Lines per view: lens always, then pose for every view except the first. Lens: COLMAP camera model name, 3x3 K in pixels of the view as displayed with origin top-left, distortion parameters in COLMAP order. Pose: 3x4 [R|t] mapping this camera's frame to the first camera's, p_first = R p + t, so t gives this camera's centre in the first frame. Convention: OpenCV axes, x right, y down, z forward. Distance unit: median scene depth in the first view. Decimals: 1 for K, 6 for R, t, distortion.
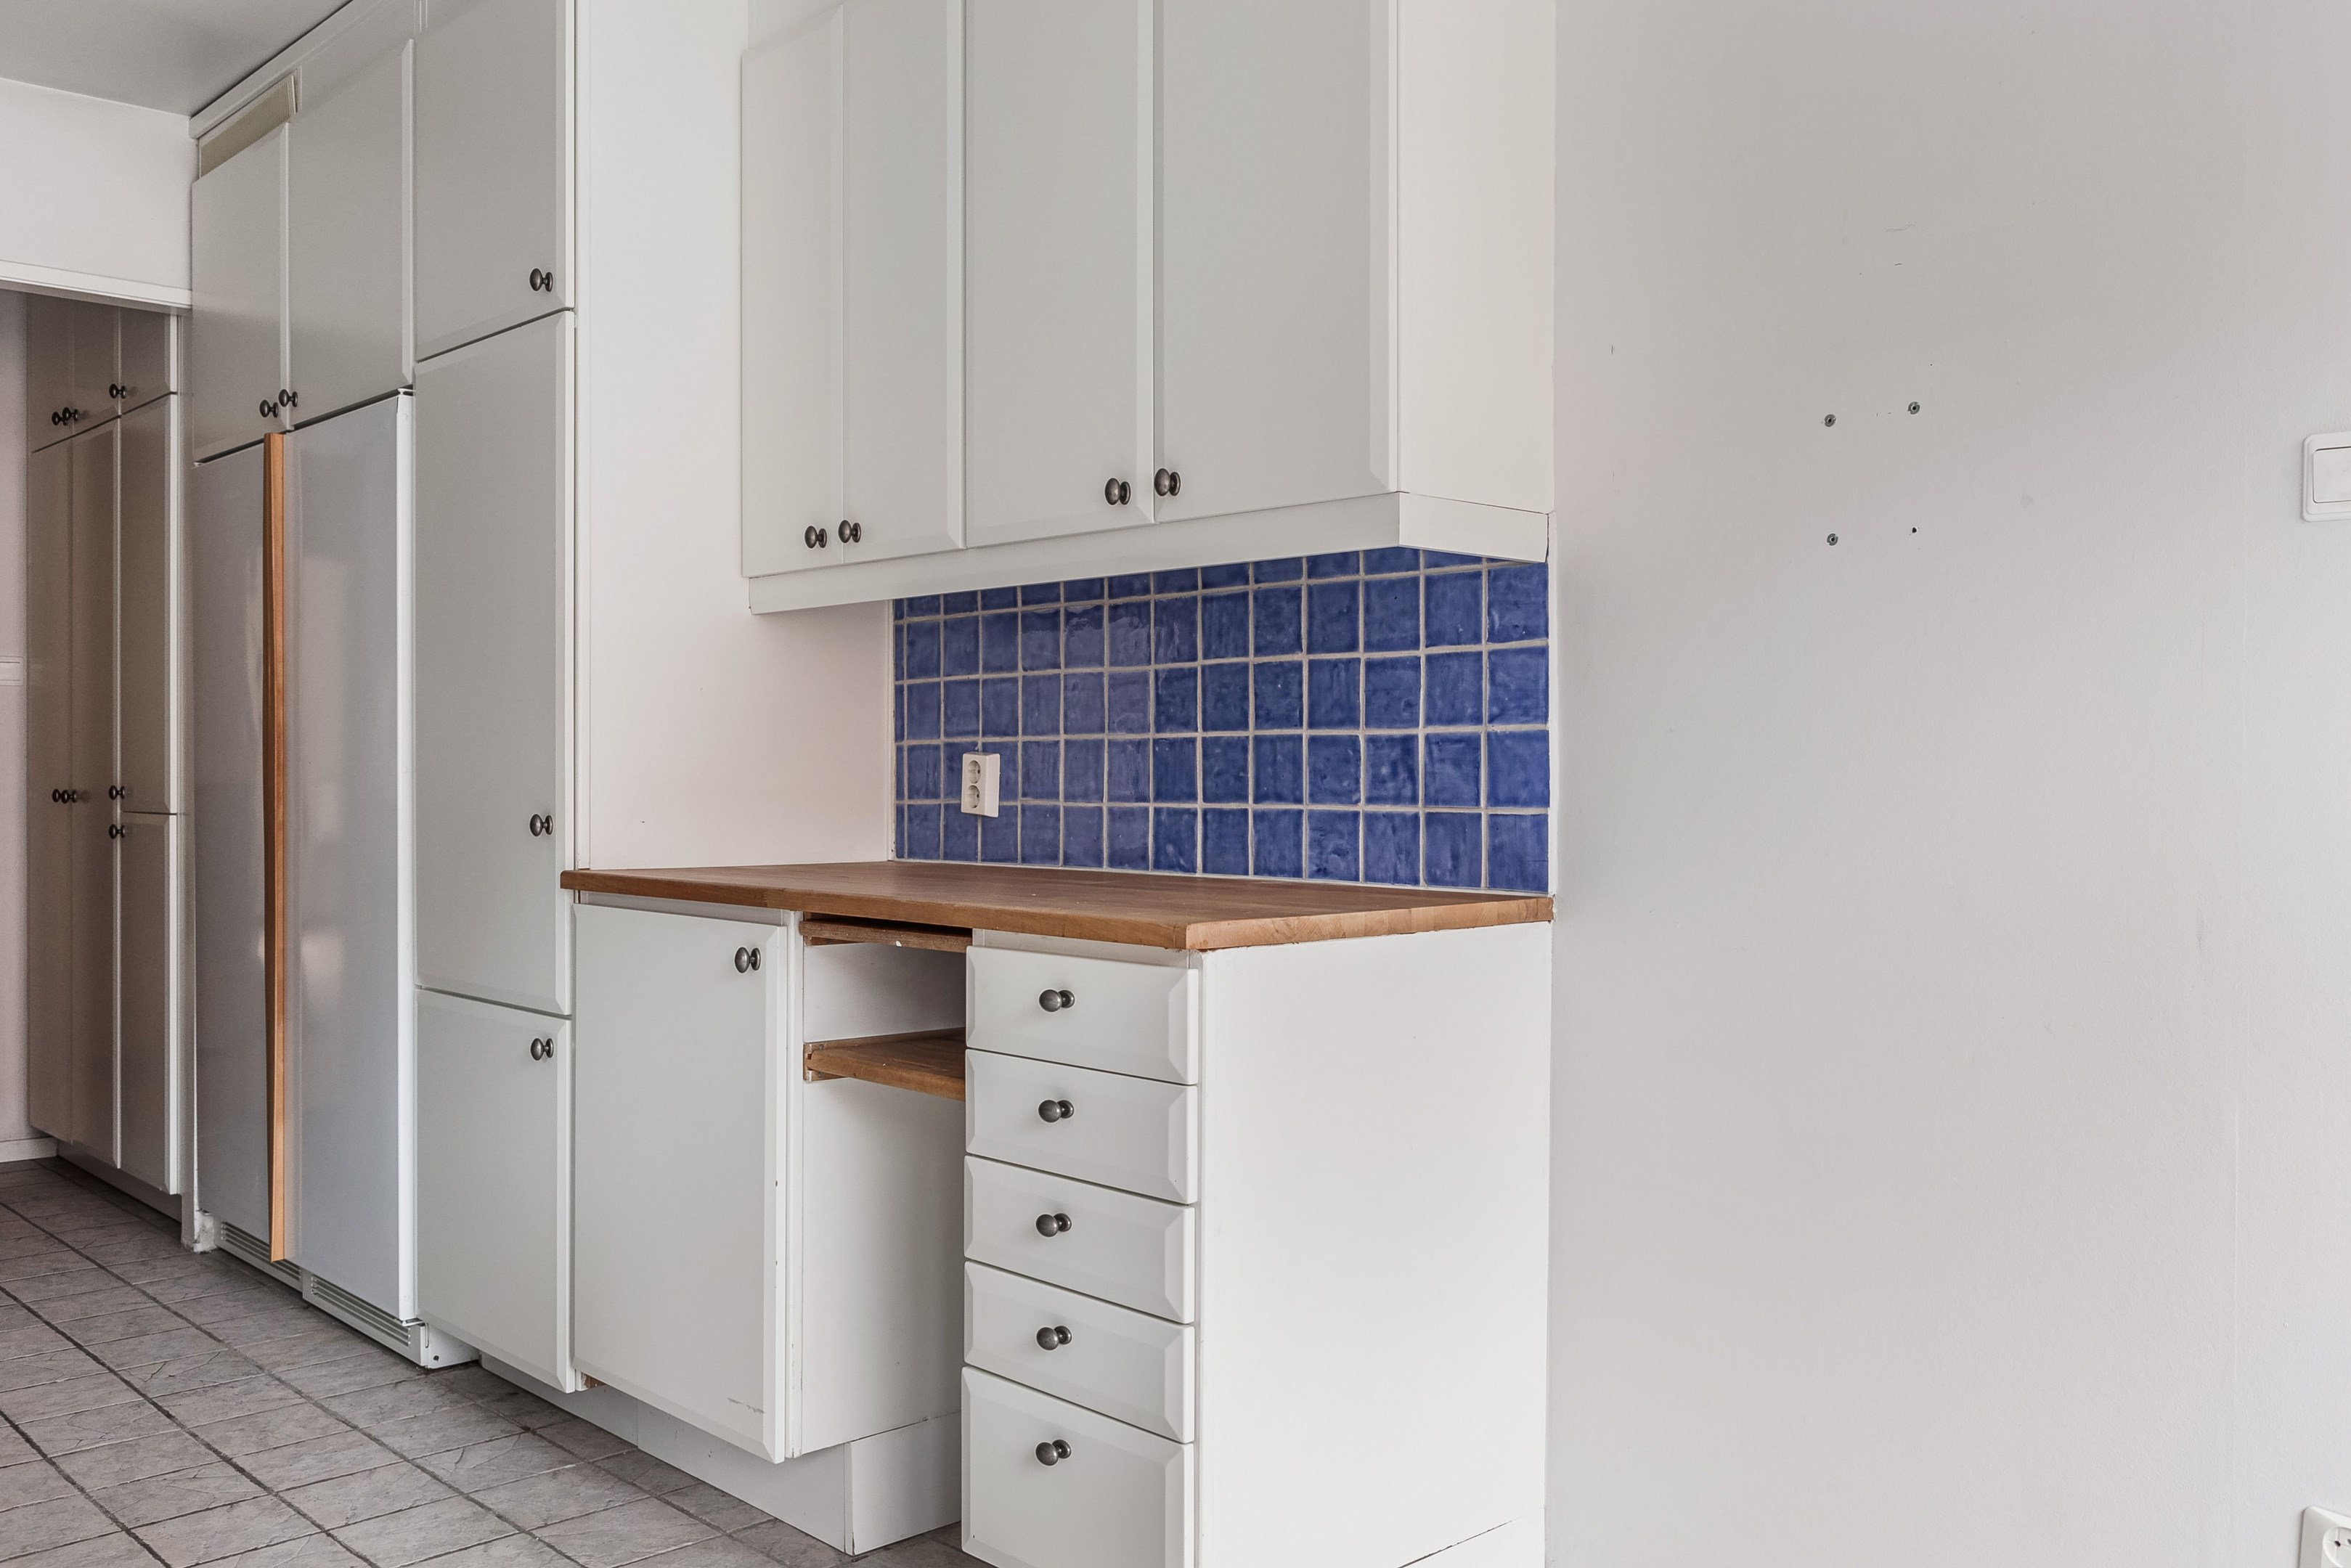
lens RADIAL K [[2047.5, 0, 1166.4], [0, 2047.5, 777.0], [0, 0, 1]] dist [-0.014176, 0.024514]
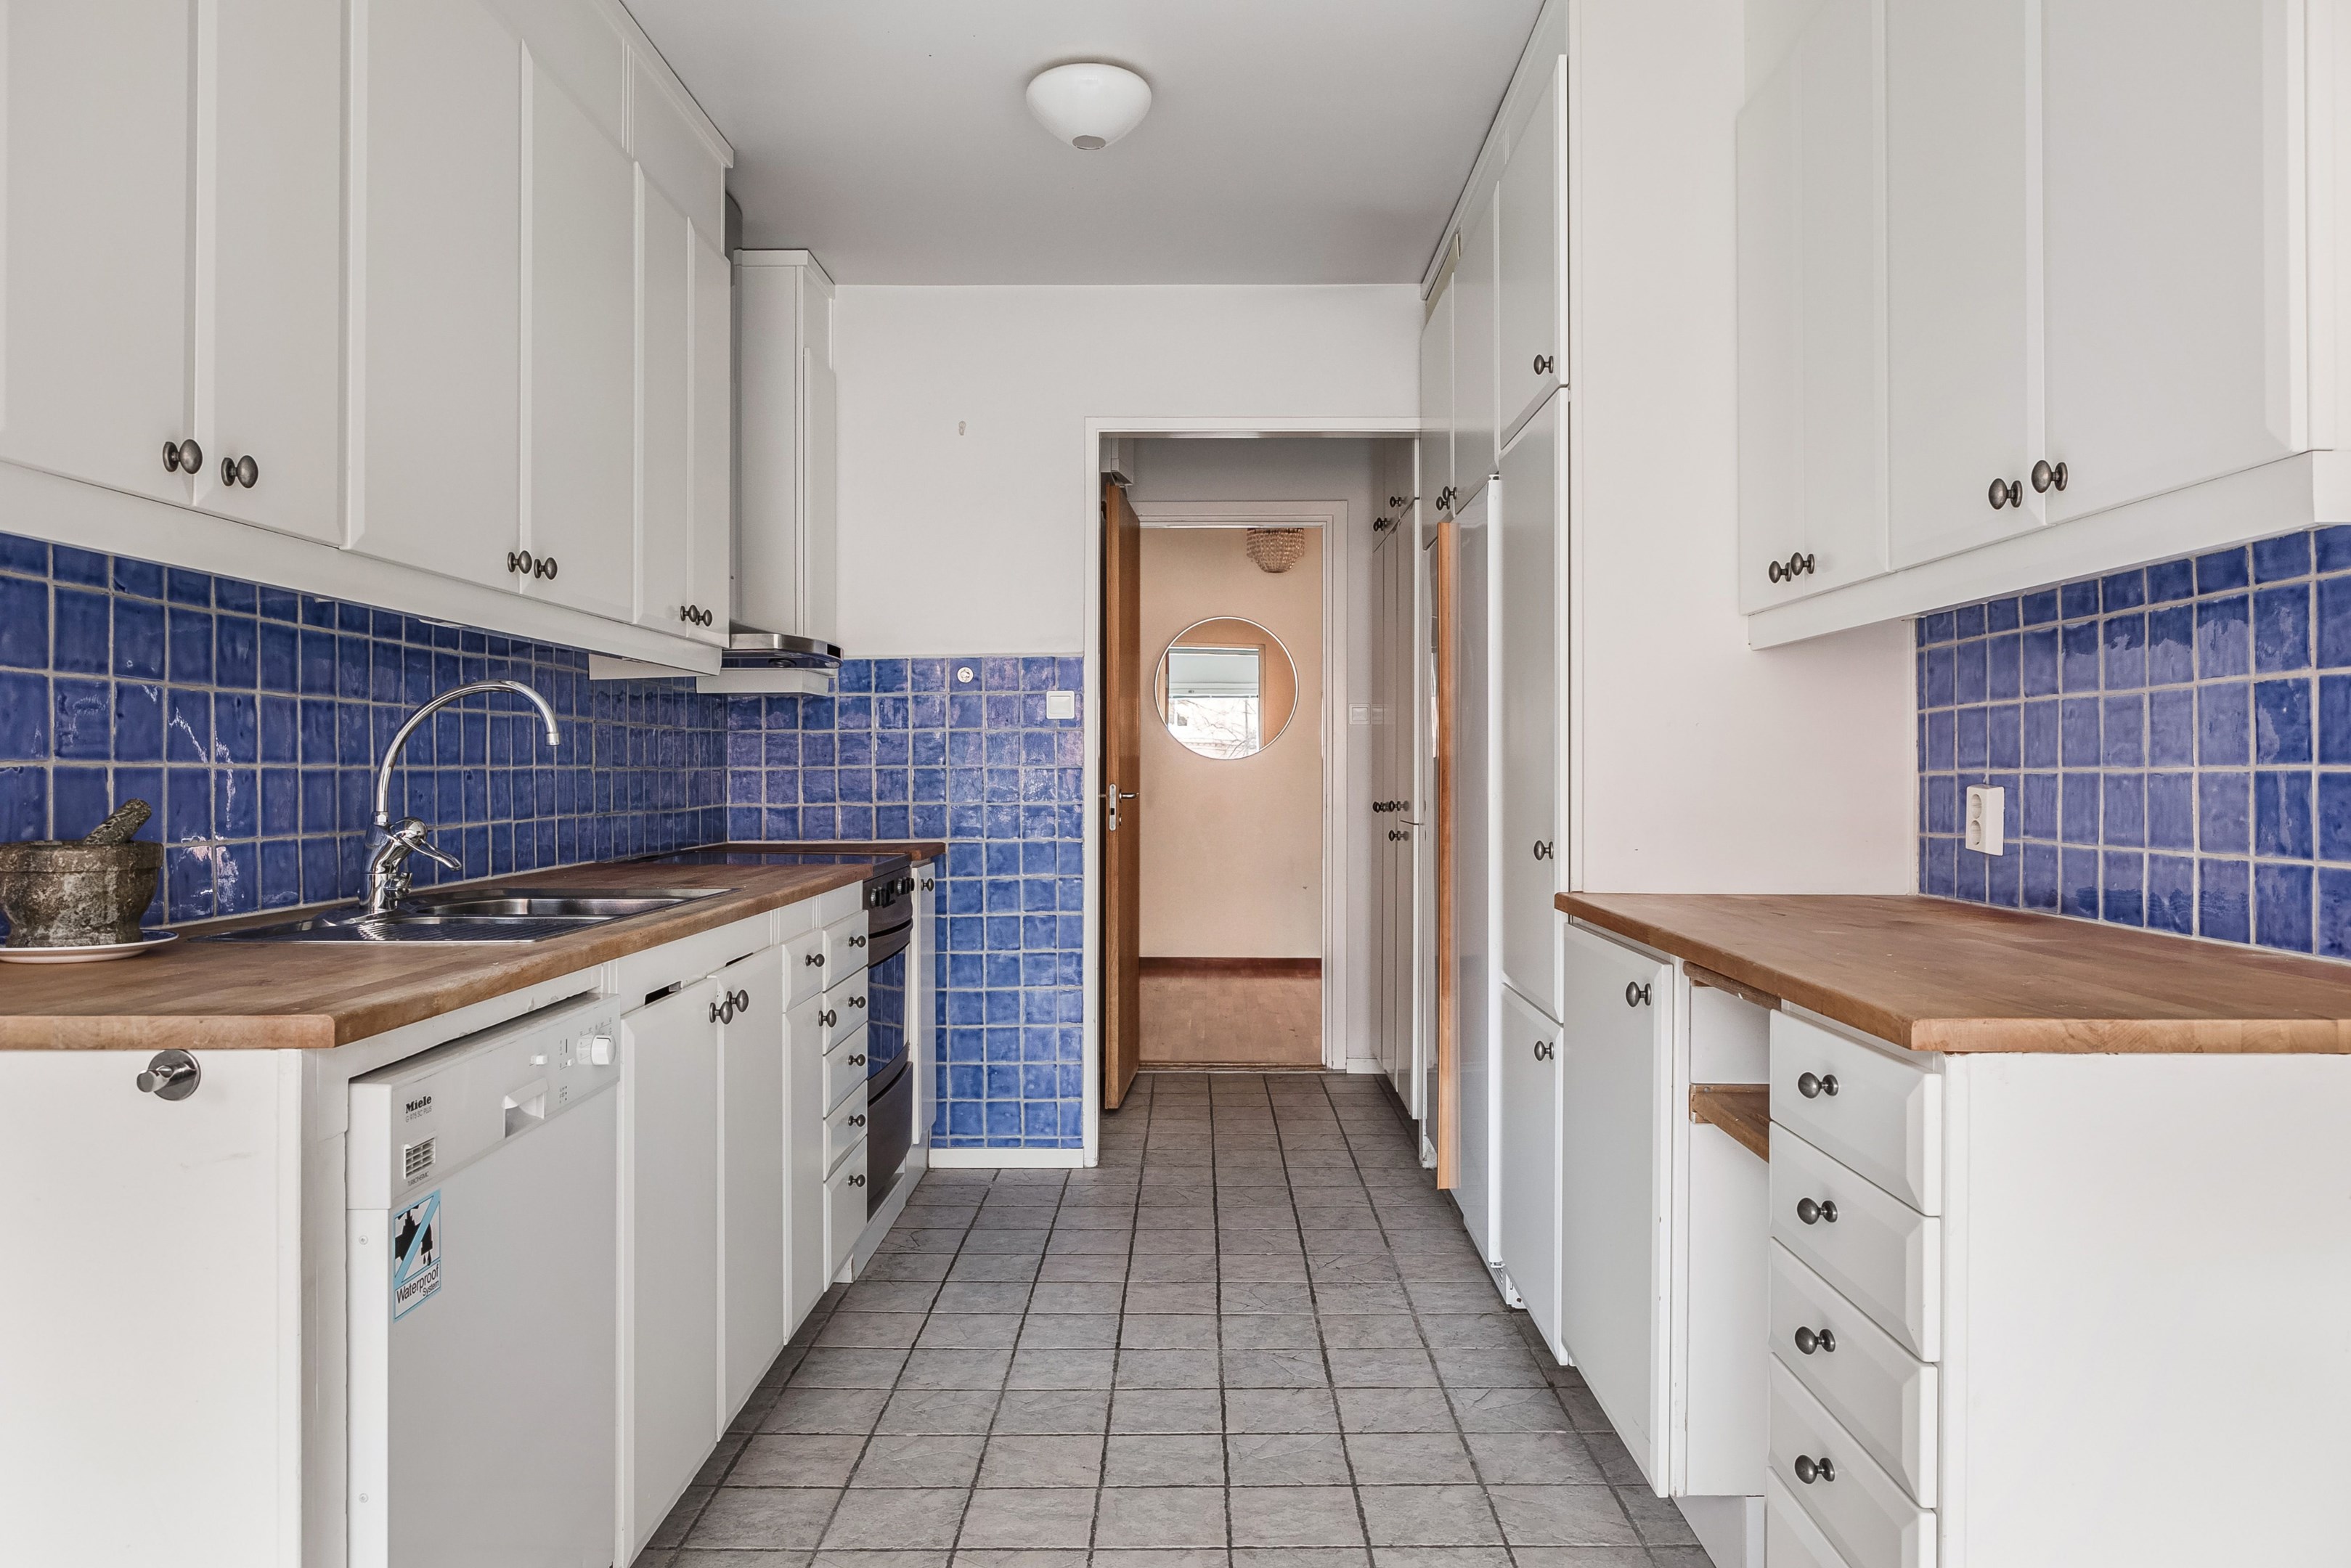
lens RADIAL K [[1619.3, 0, 1185.5], [0, 1619.3, 761.9], [0, 0, 1]] dist [-0.024165, 0.009837]
pose [[0.708576, -0.005562, -0.705612, 0.179671], [-0.000312, 0.999966, -0.008196, -0.017613], [0.705634, 0.006028, 0.708551, 0.236121]]
